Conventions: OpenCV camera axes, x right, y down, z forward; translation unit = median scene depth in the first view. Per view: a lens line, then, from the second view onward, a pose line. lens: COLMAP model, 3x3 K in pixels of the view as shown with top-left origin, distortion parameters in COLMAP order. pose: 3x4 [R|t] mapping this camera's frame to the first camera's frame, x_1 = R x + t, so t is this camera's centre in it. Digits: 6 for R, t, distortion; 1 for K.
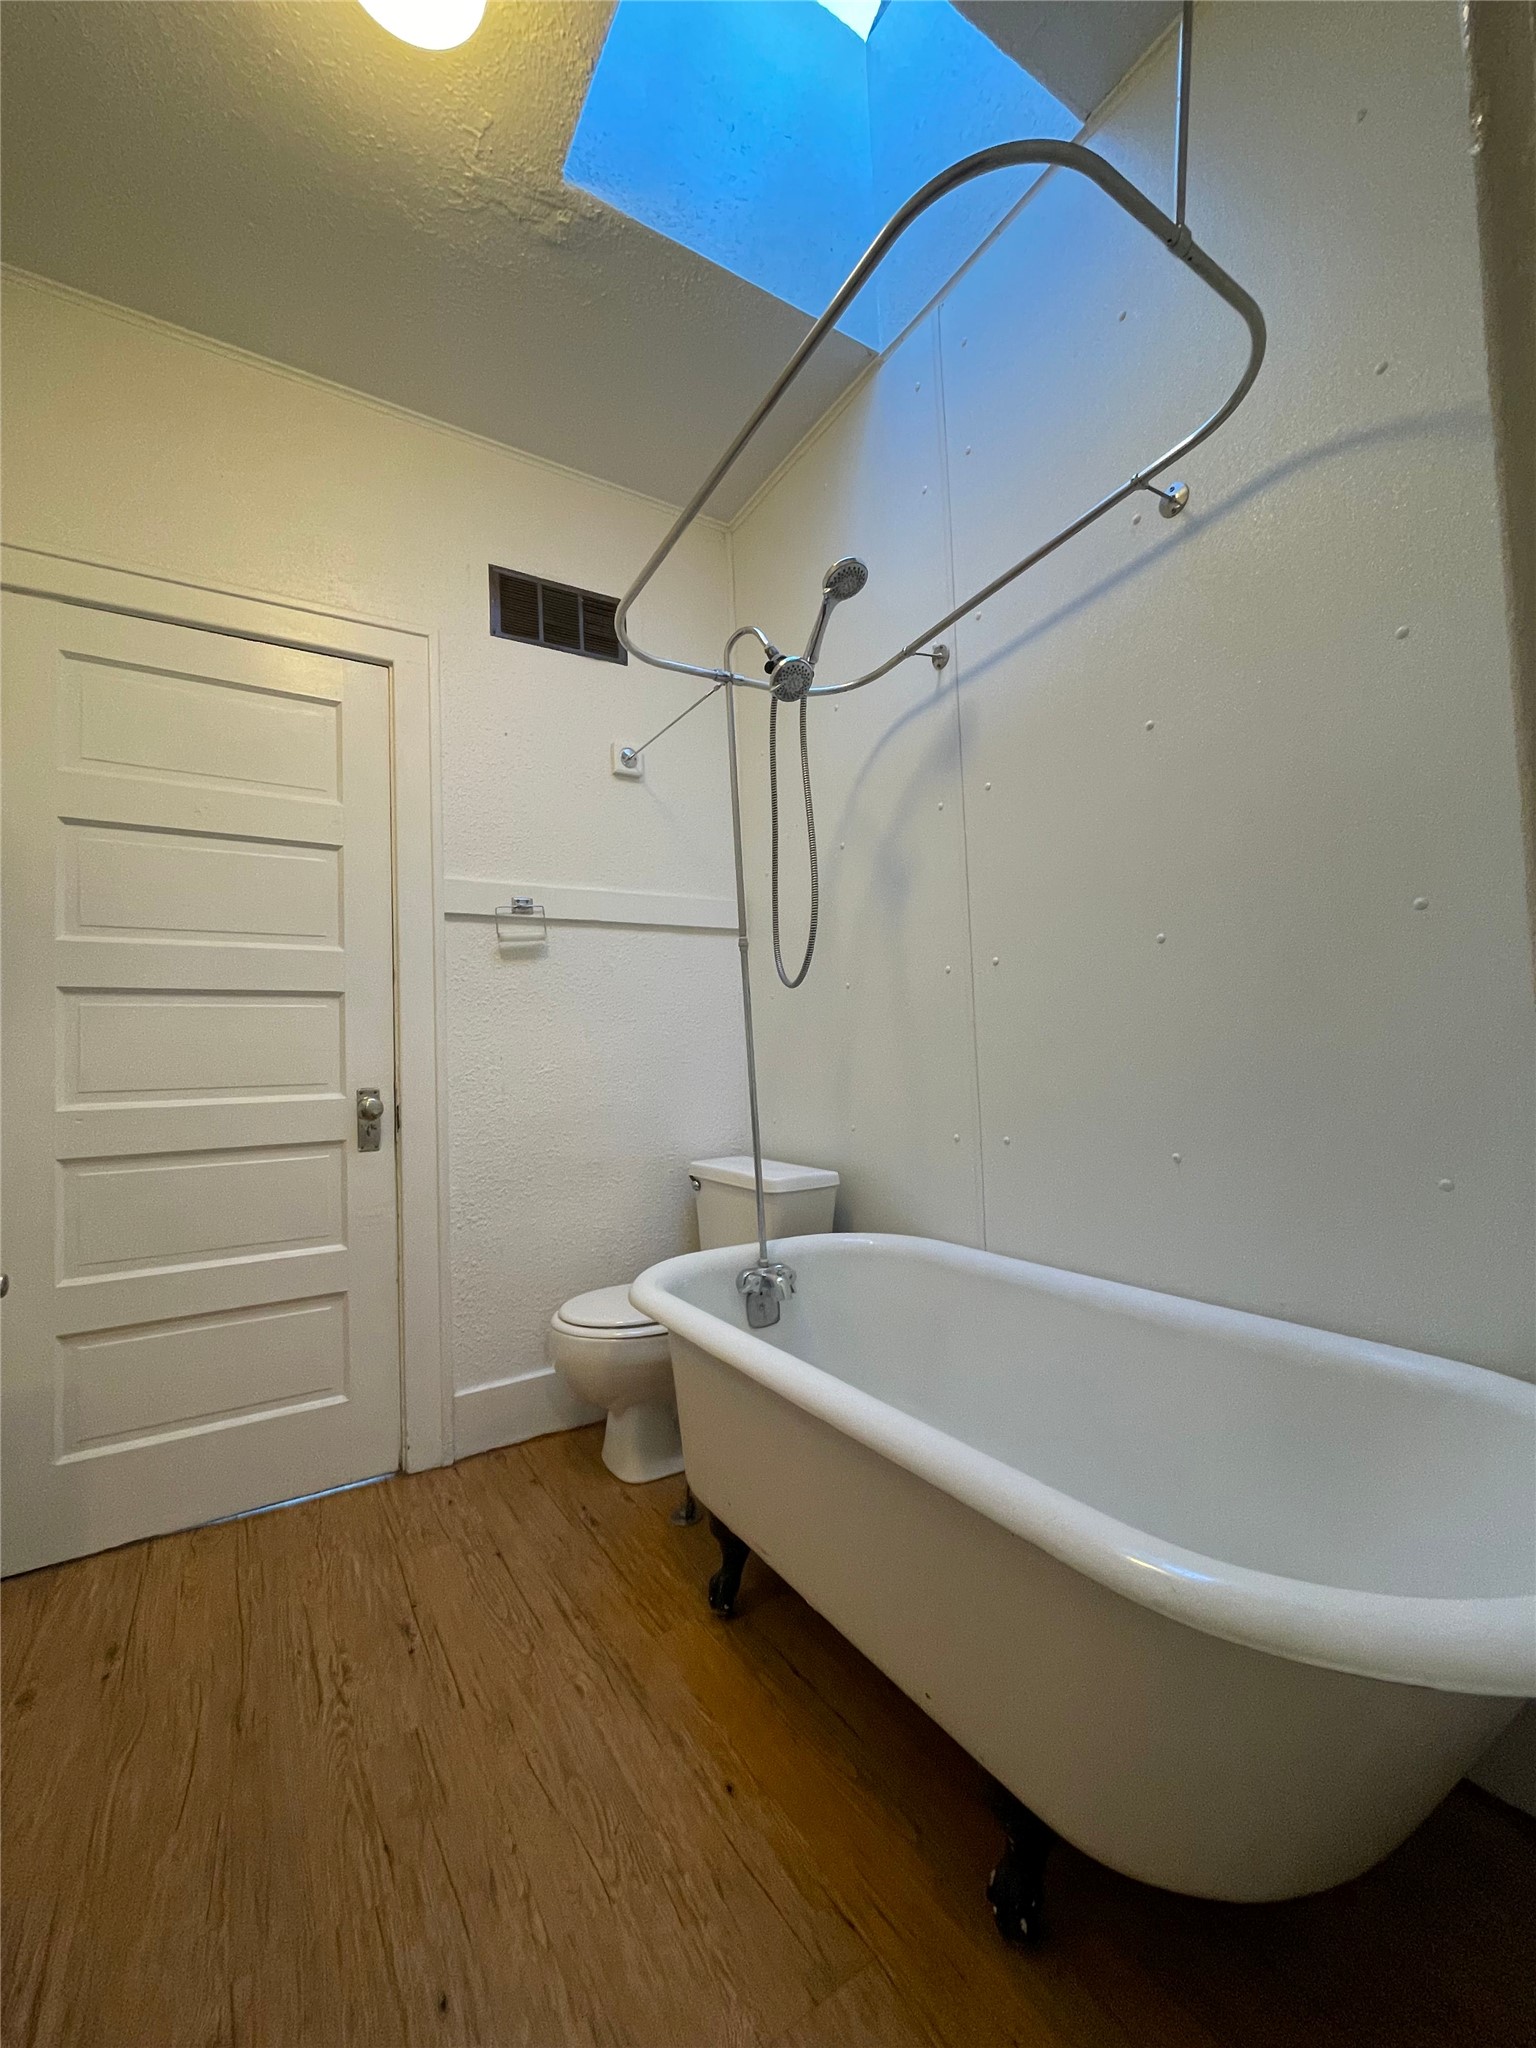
lens RADIAL K [[829.1, 0, 765.6], [0, 829.1, 1019.2], [0, 0, 1]] dist [0.000185, -0.001268]
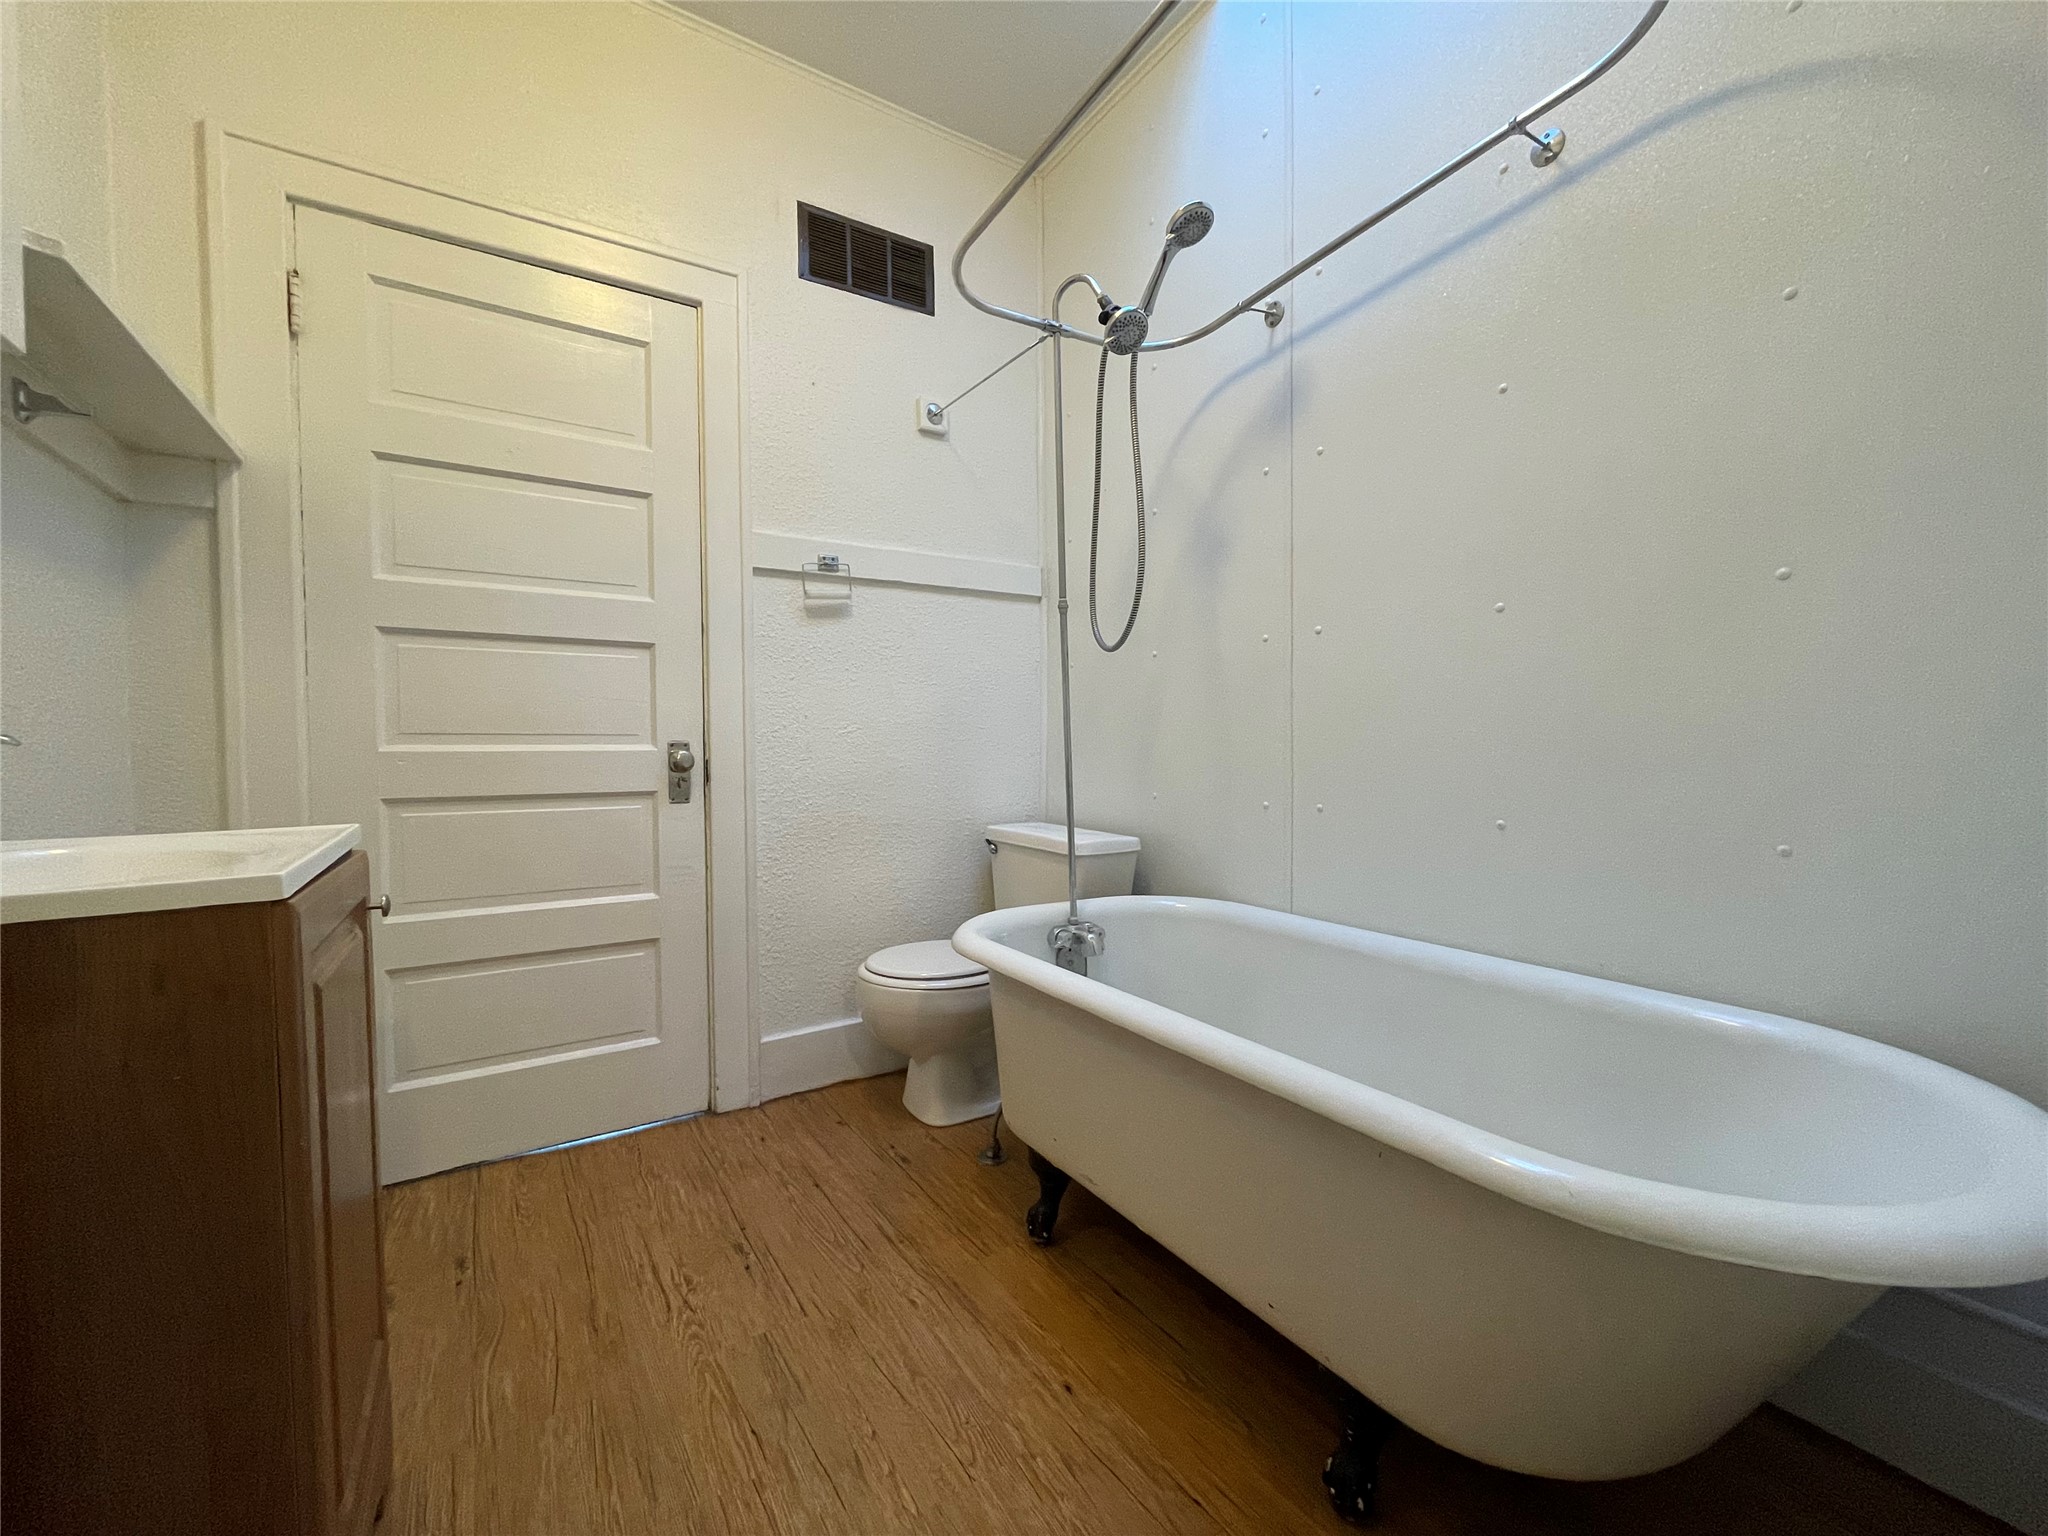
lens RADIAL K [[829.1, 0, 1024.3], [0, 829.1, 760.2], [0, 0, 1]] dist [0.000185, -0.001268]
pose [[0.999533, 0.029076, 0.009357, -0.080614], [-0.029679, 0.996924, 0.072536, 0.024590], [-0.007219, -0.072780, 0.997322, -0.006705]]
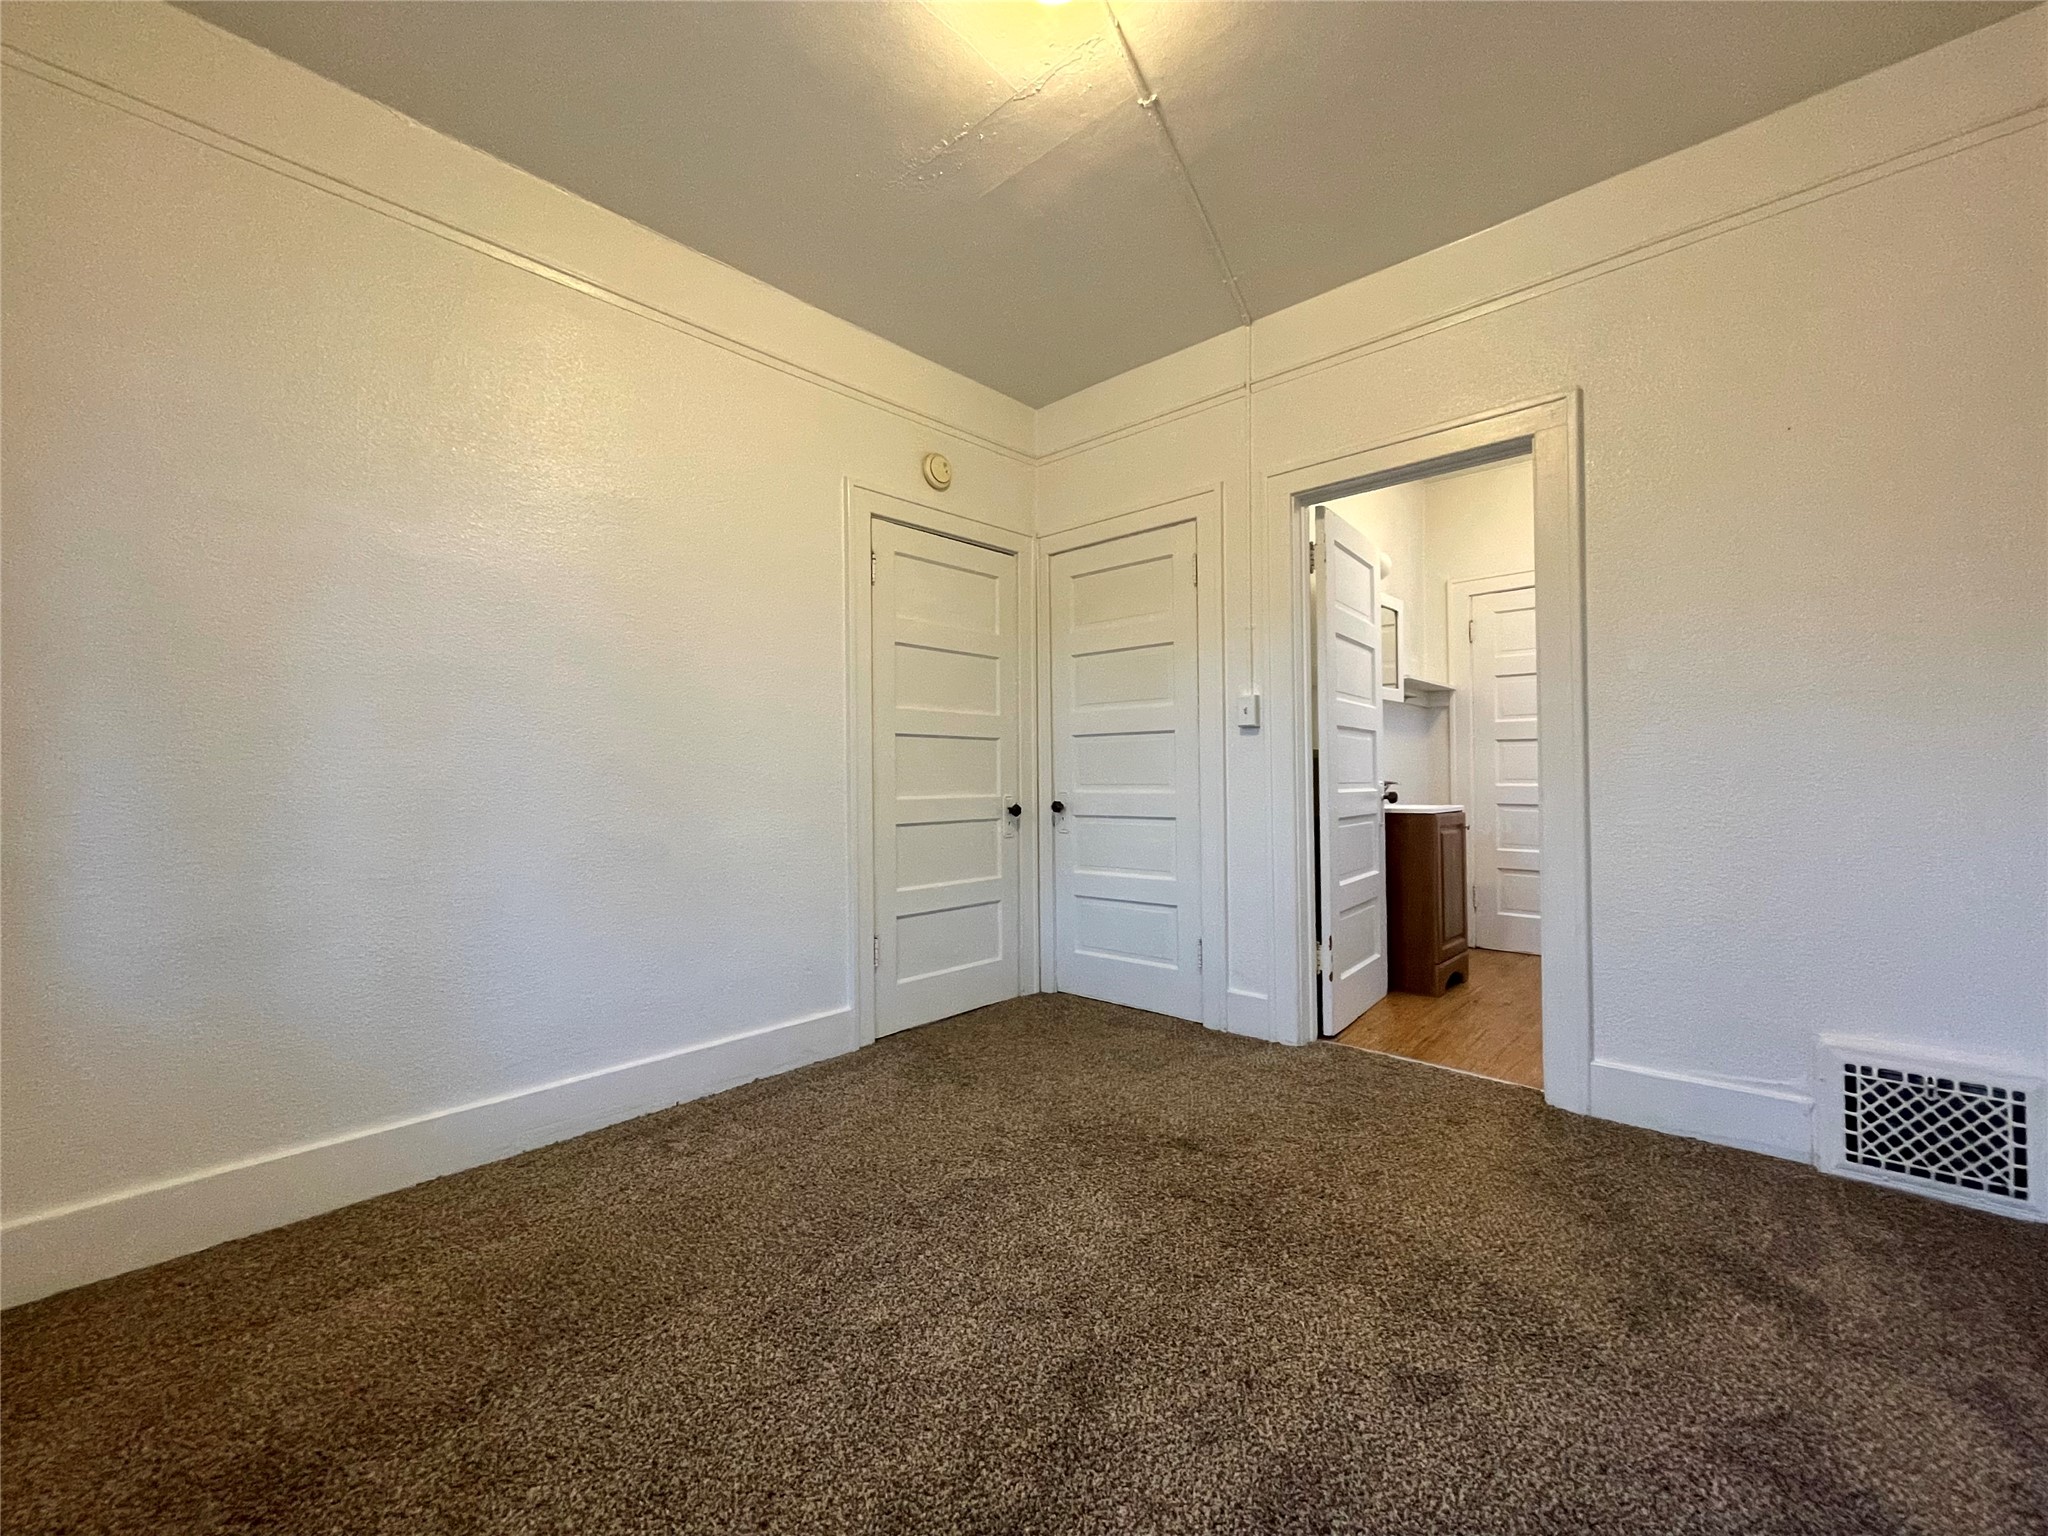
lens RADIAL K [[829.1, 0, 1022.7], [0, 829.1, 768.3], [0, 0, 1]] dist [0.000185, -0.001268]
pose [[0.256364, 0.026324, -0.966222, 1.516192], [0.041906, 0.998386, 0.038319, -0.127781], [0.965671, -0.050314, 0.254847, -1.303290]]
